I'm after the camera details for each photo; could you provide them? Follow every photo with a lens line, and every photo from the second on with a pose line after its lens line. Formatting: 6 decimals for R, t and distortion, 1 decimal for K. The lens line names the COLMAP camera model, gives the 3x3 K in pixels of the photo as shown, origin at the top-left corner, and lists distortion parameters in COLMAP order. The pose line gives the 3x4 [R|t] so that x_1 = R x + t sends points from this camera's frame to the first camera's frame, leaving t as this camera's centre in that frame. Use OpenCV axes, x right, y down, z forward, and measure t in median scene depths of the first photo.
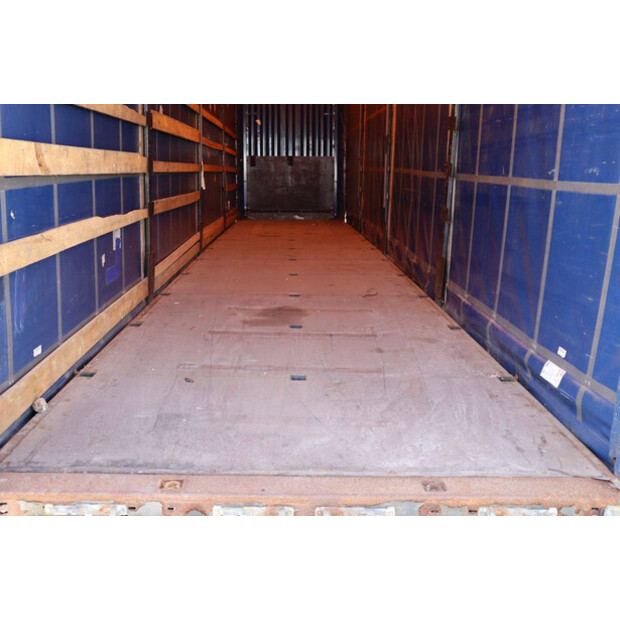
lens RADIAL K [[655.1, 0, 310.8], [0, 655.1, 308.2], [0, 0, 1]] dist [-0.052885, 0.020477]
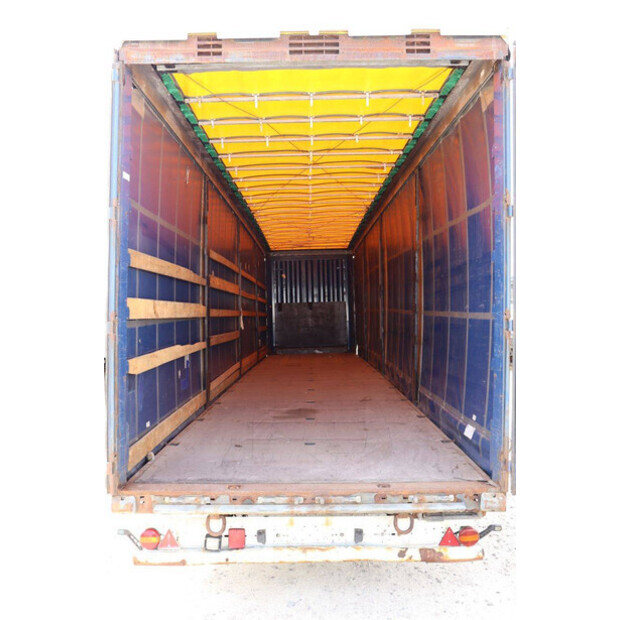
lens RADIAL K [[655.1, 0, 310.8], [0, 655.1, 308.2], [0, 0, 1]] dist [-0.052885, 0.020477]
pose [[0.998640, -0.032561, -0.040728, 0.042128], [0.022995, 0.976017, -0.216478, 0.096138], [0.046800, 0.215247, 0.975438, -0.426049]]
